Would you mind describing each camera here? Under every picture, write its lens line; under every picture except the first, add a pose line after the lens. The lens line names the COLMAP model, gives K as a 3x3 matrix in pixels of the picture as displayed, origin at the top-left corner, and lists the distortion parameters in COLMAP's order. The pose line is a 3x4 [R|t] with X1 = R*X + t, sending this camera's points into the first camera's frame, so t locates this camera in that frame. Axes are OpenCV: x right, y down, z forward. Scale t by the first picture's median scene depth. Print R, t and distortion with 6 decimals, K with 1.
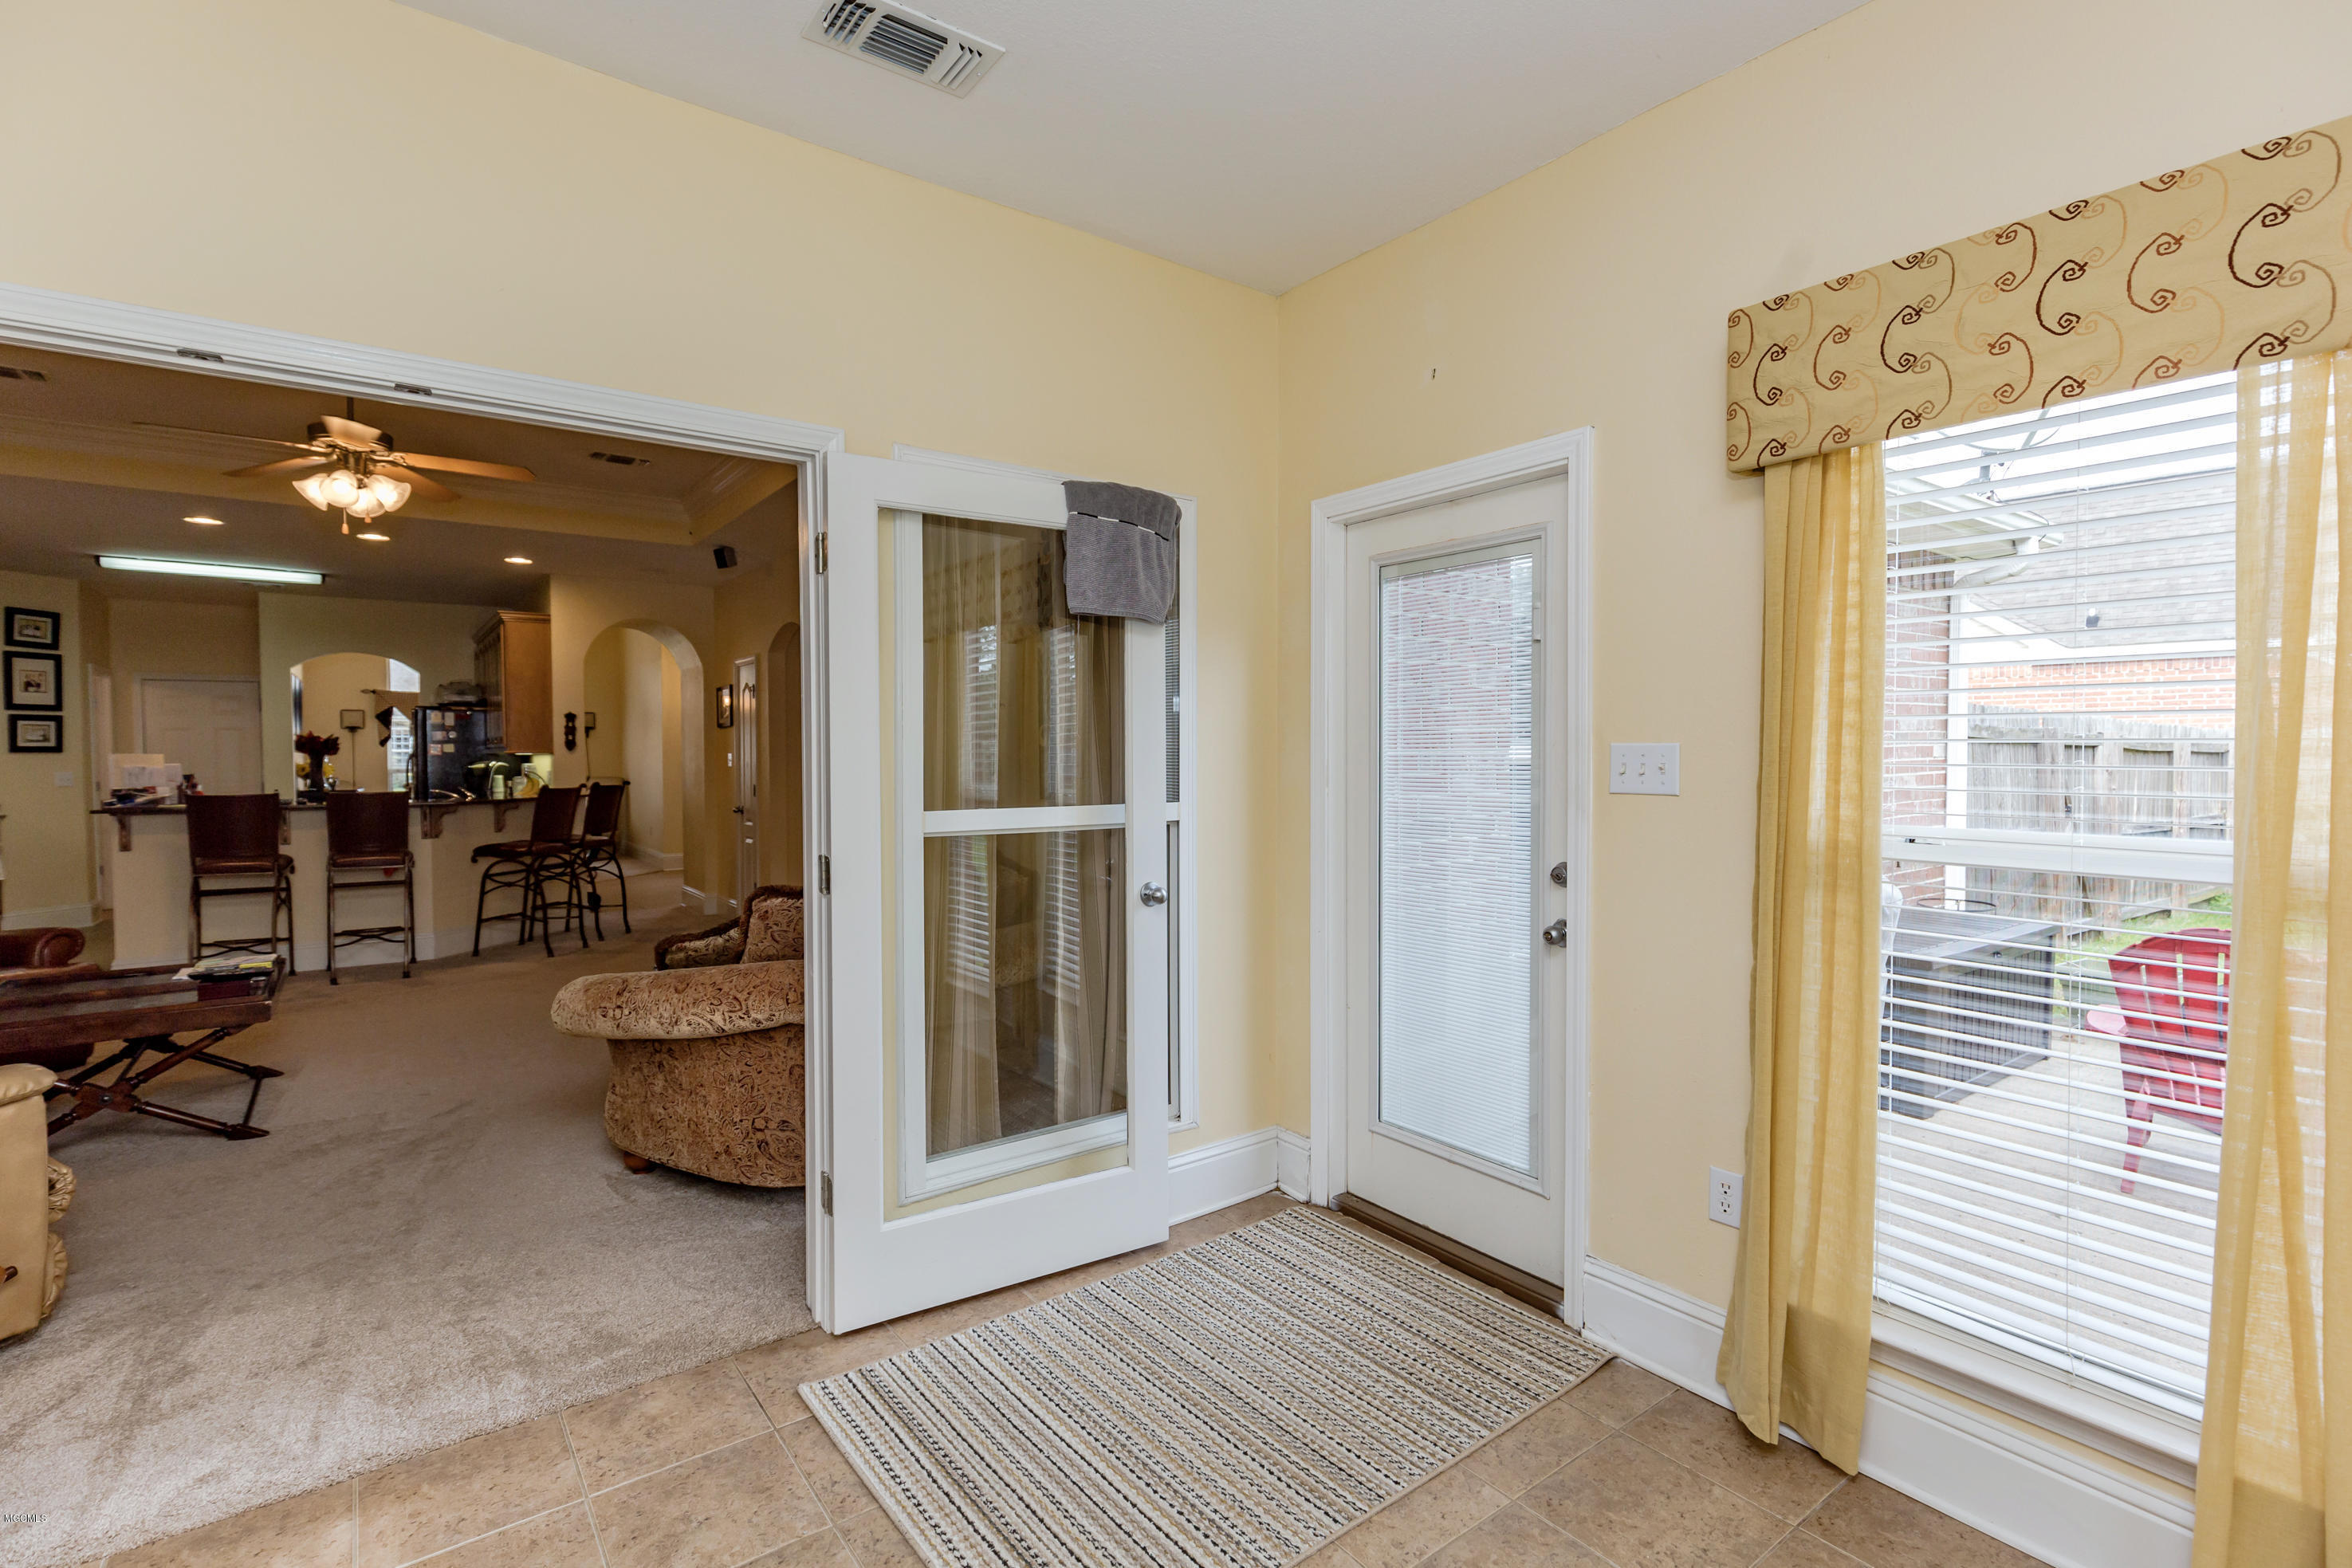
lens RADIAL K [[1073.1, 0, 1120.3], [0, 1073.1, 778.8], [0, 0, 1]] dist [0.009734, -0.001670]
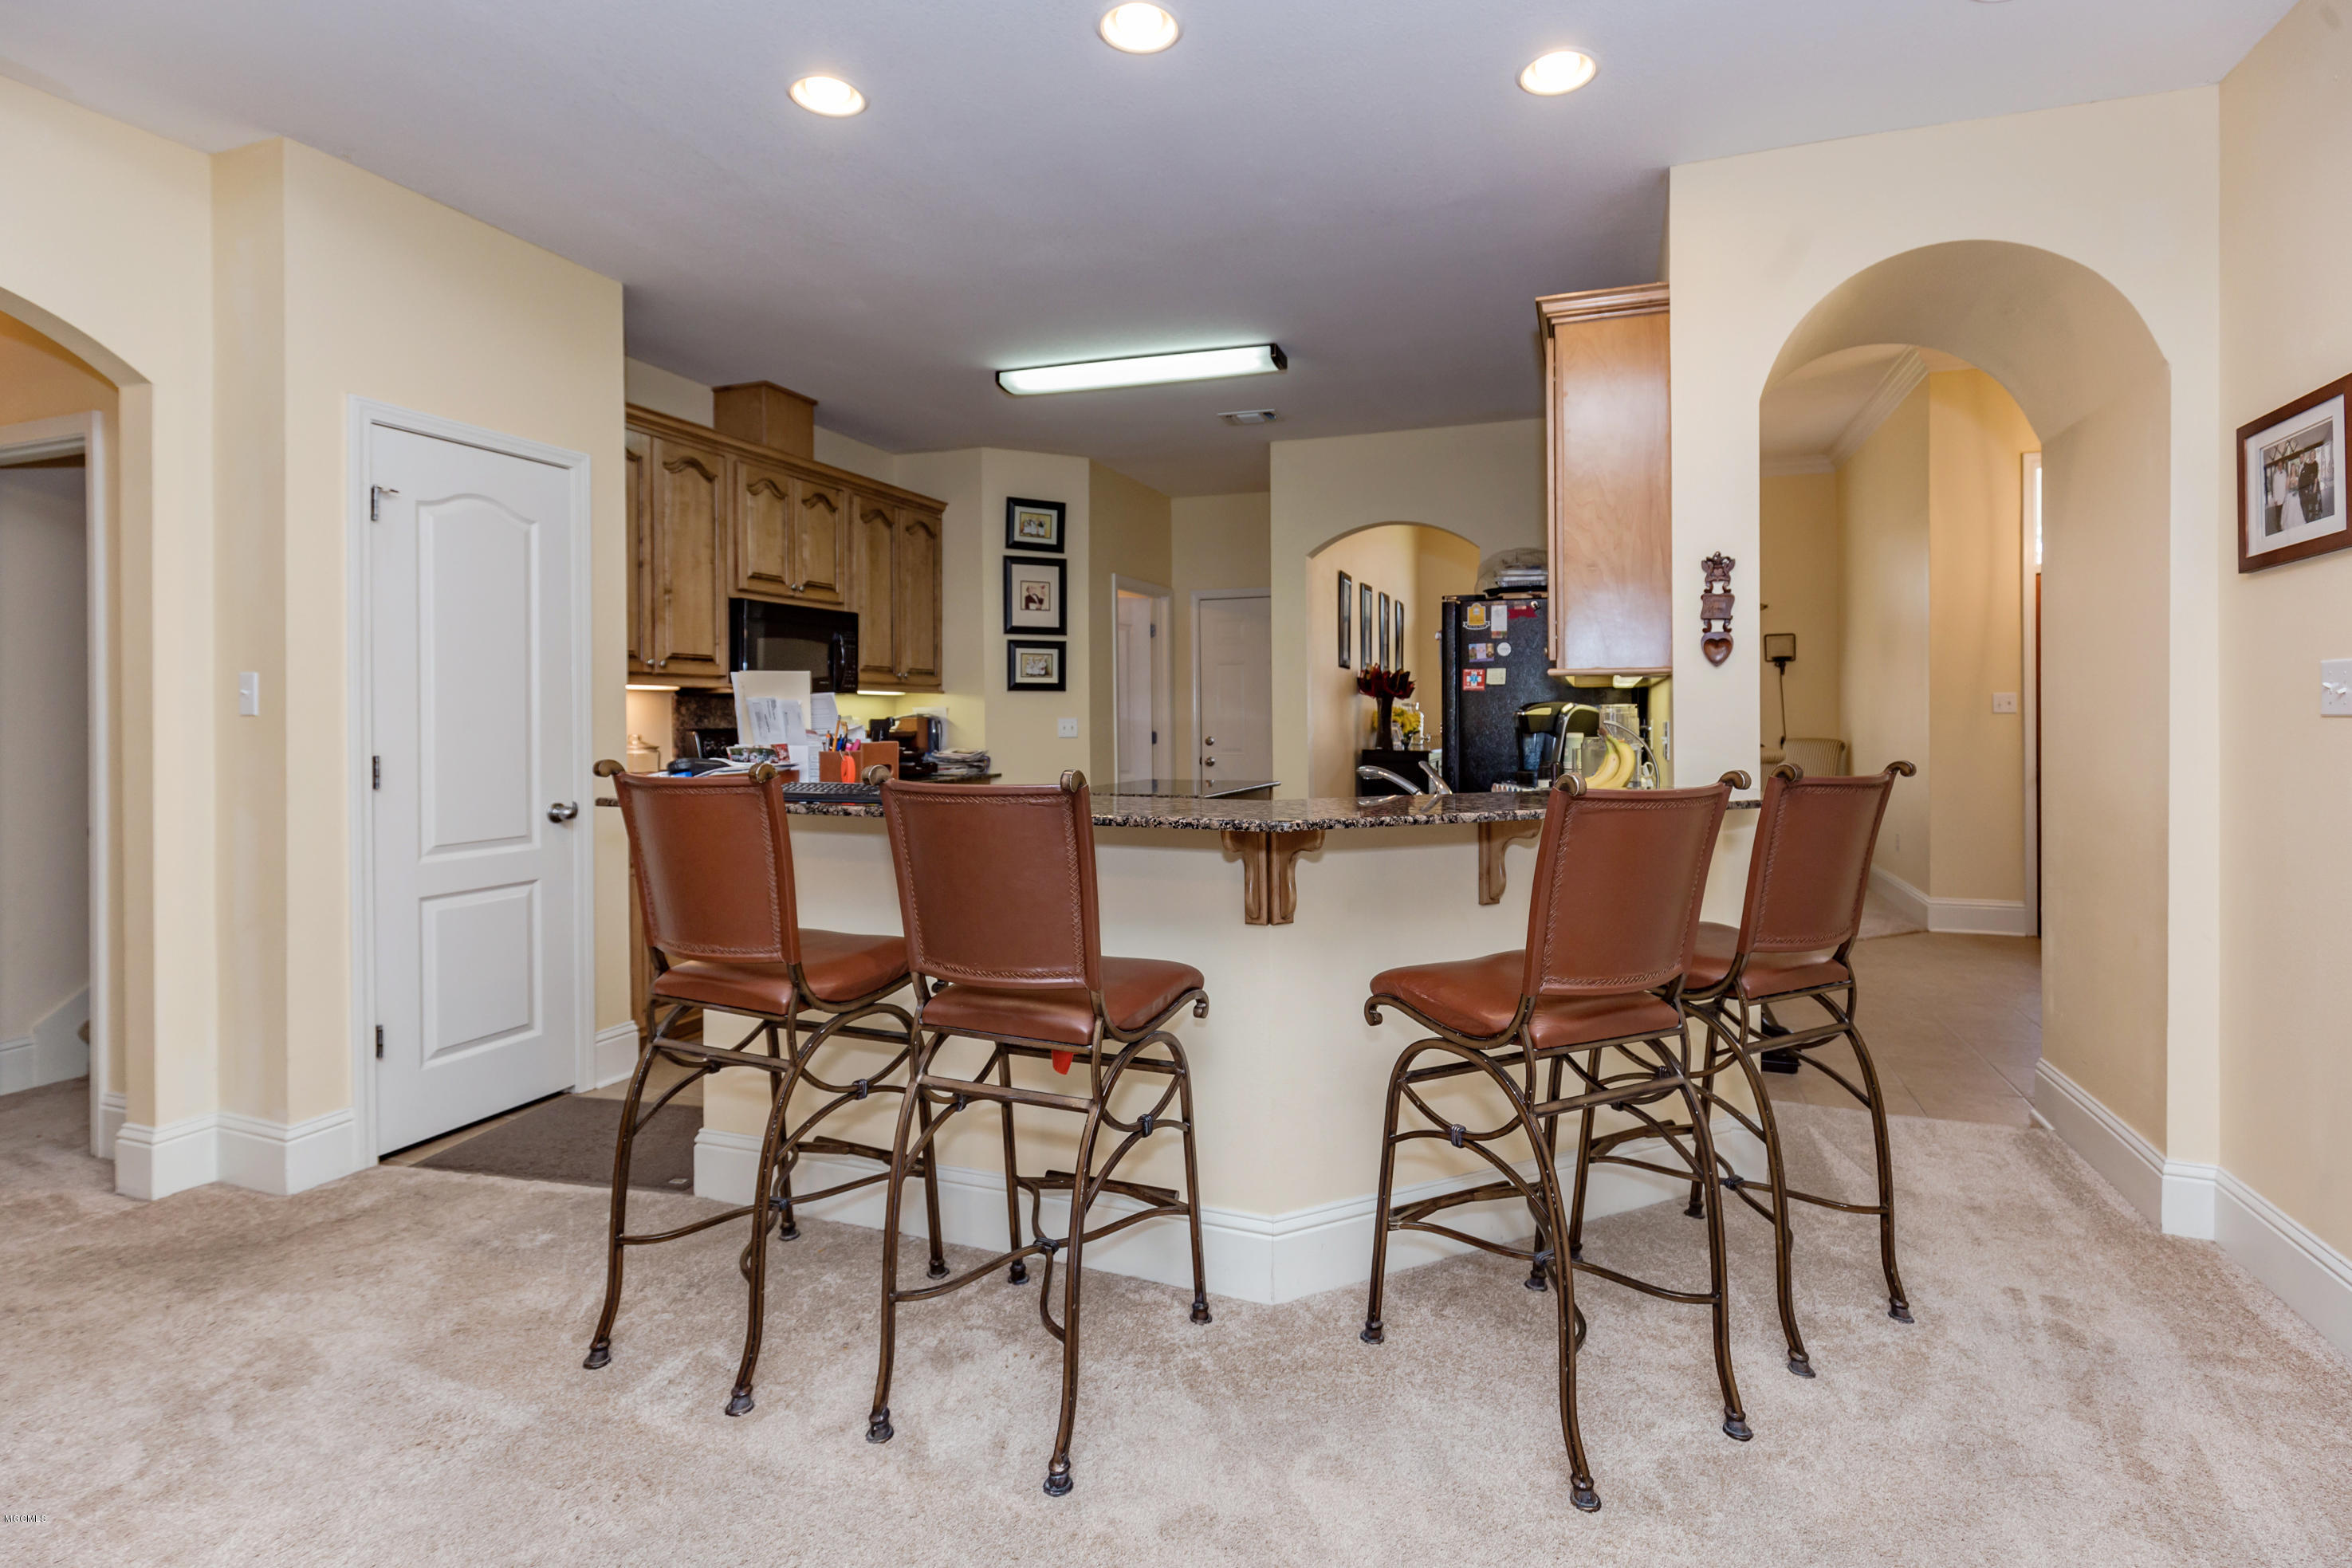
lens RADIAL K [[1073.1, 0, 1241.9], [0, 1073.1, 719.4], [0, 0, 1]] dist [0.009734, -0.001670]
pose [[0.600916, 0.006287, -0.799288, -0.332030], [-0.020086, 0.999772, -0.007237, -0.002267], [0.799060, 0.020403, 0.600905, 0.683002]]
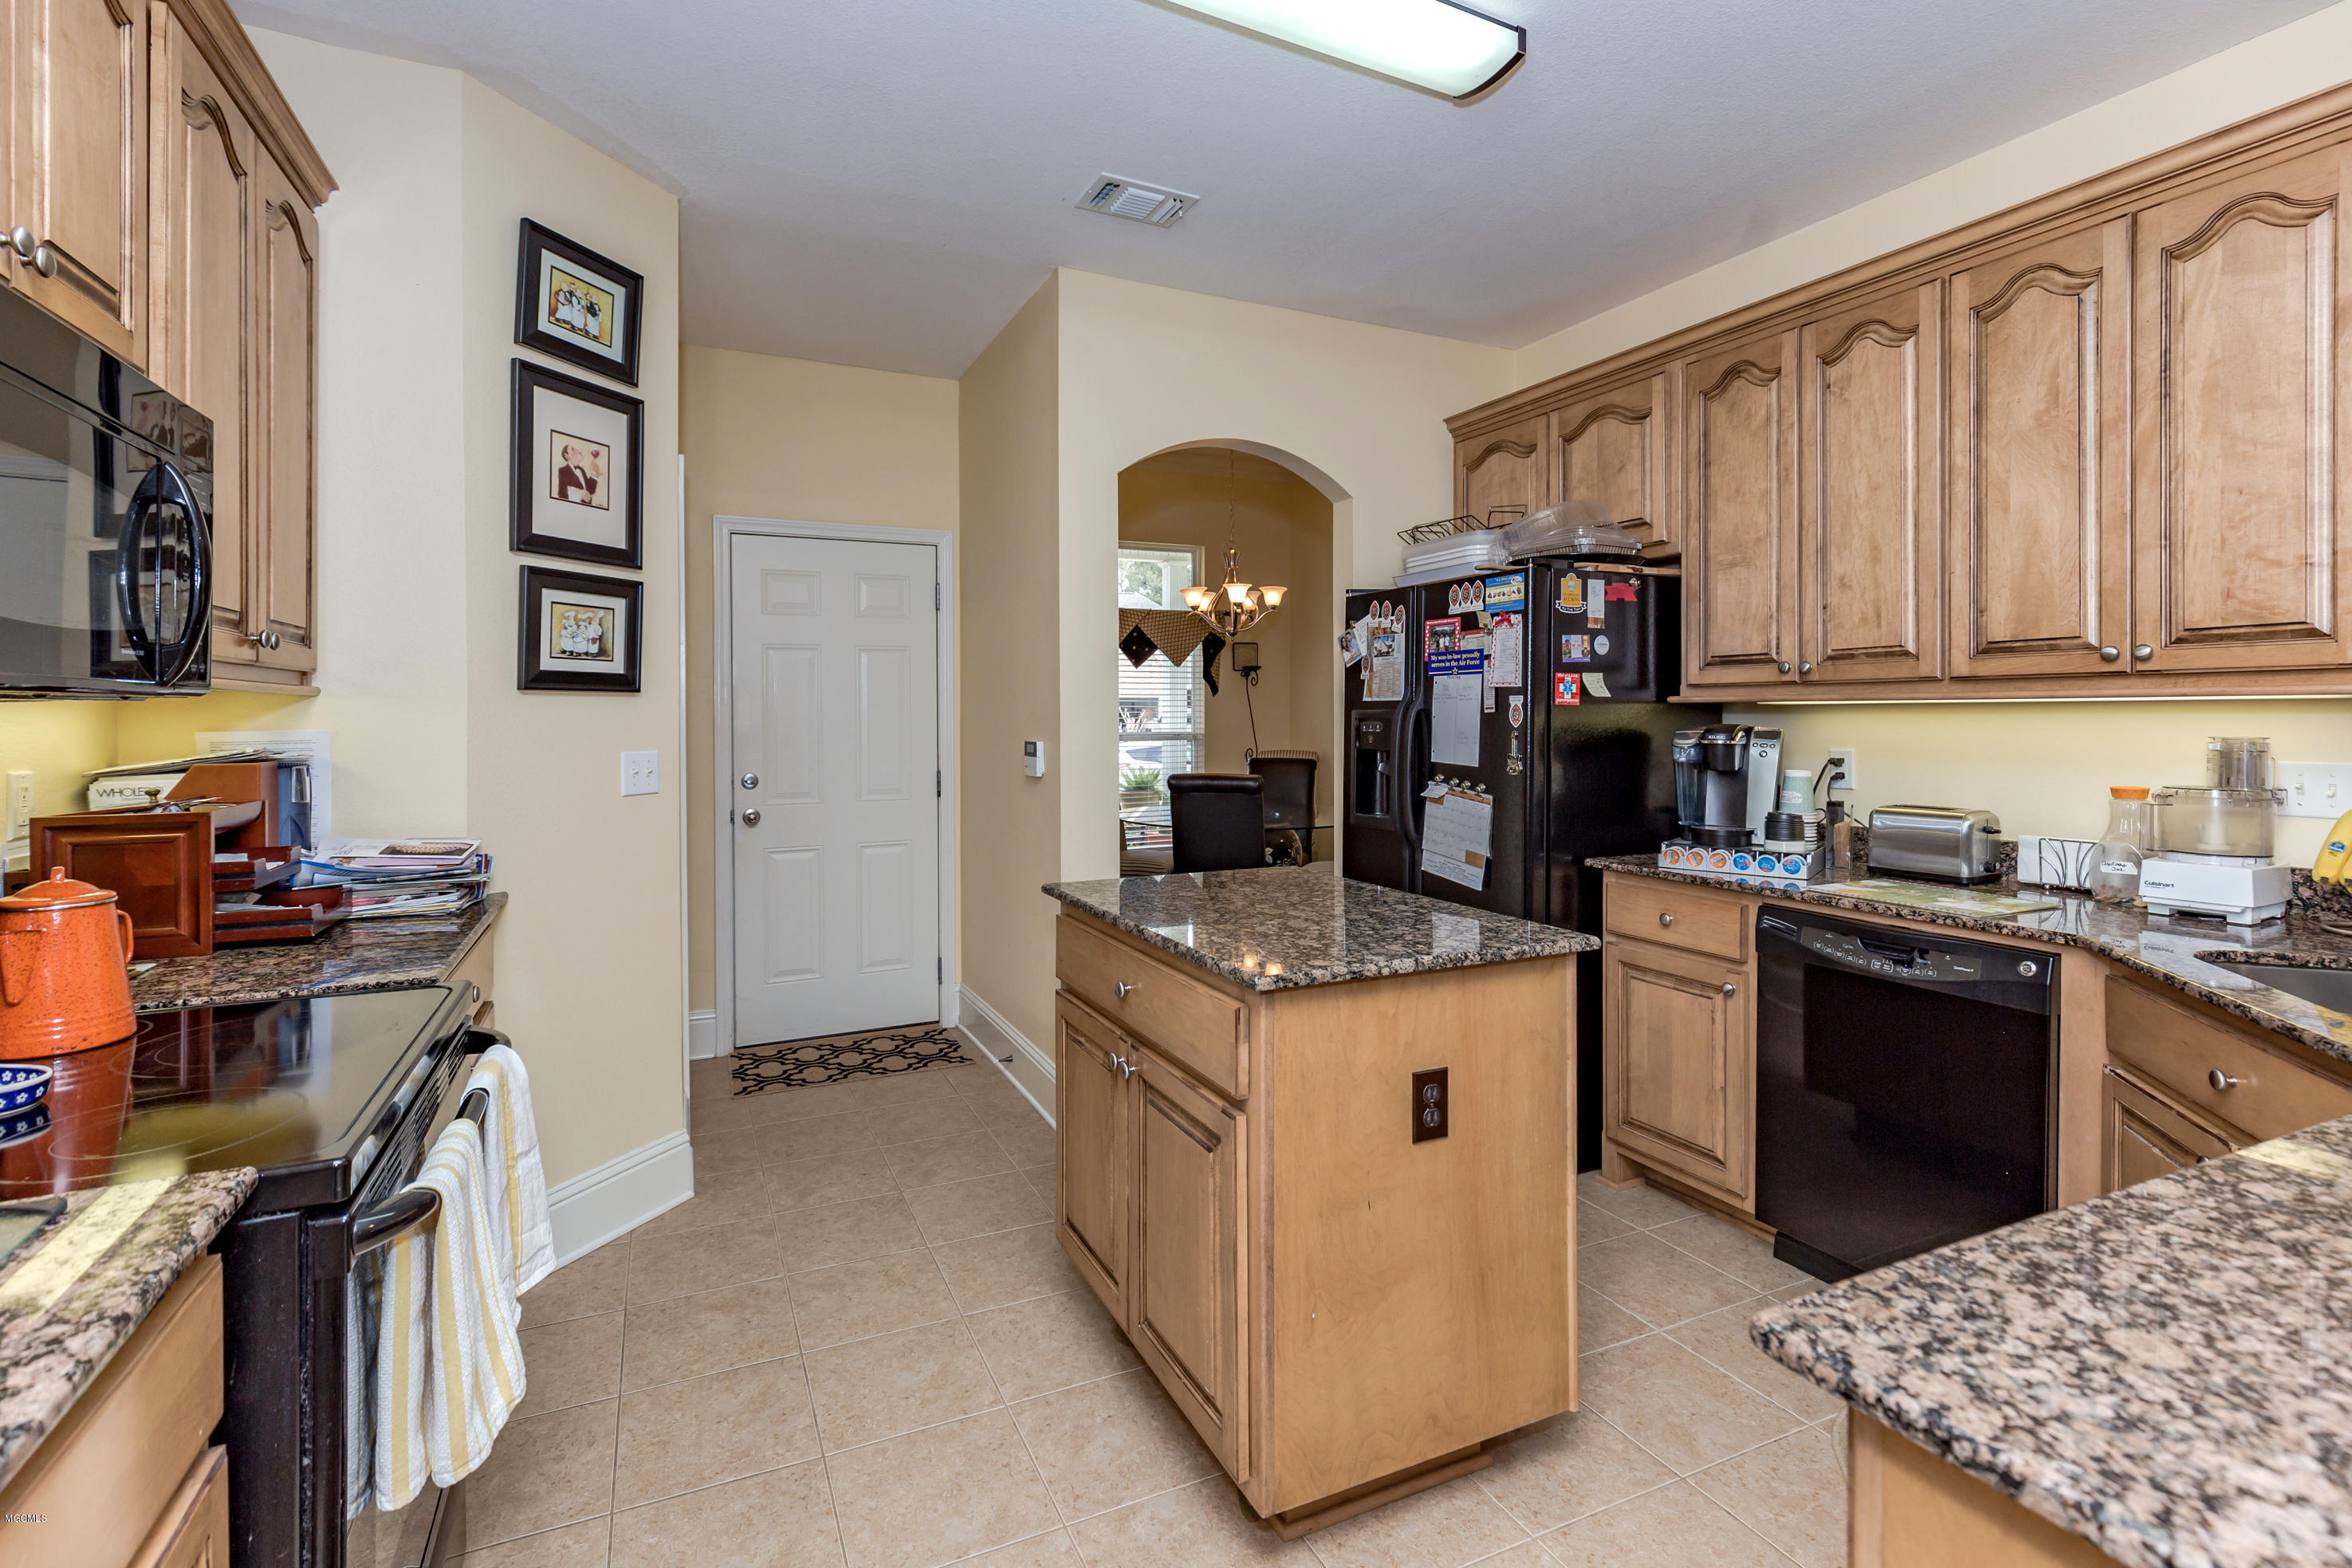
lens RADIAL K [[1073.1, 0, 1170.6], [0, 1073.1, 719.6], [0, 0, 1]] dist [0.009734, -0.001670]
pose [[0.984044, 0.003793, -0.177886, -0.788123], [-0.007630, 0.999753, -0.020887, -0.010655], [0.177763, 0.021911, 0.983829, 0.730526]]
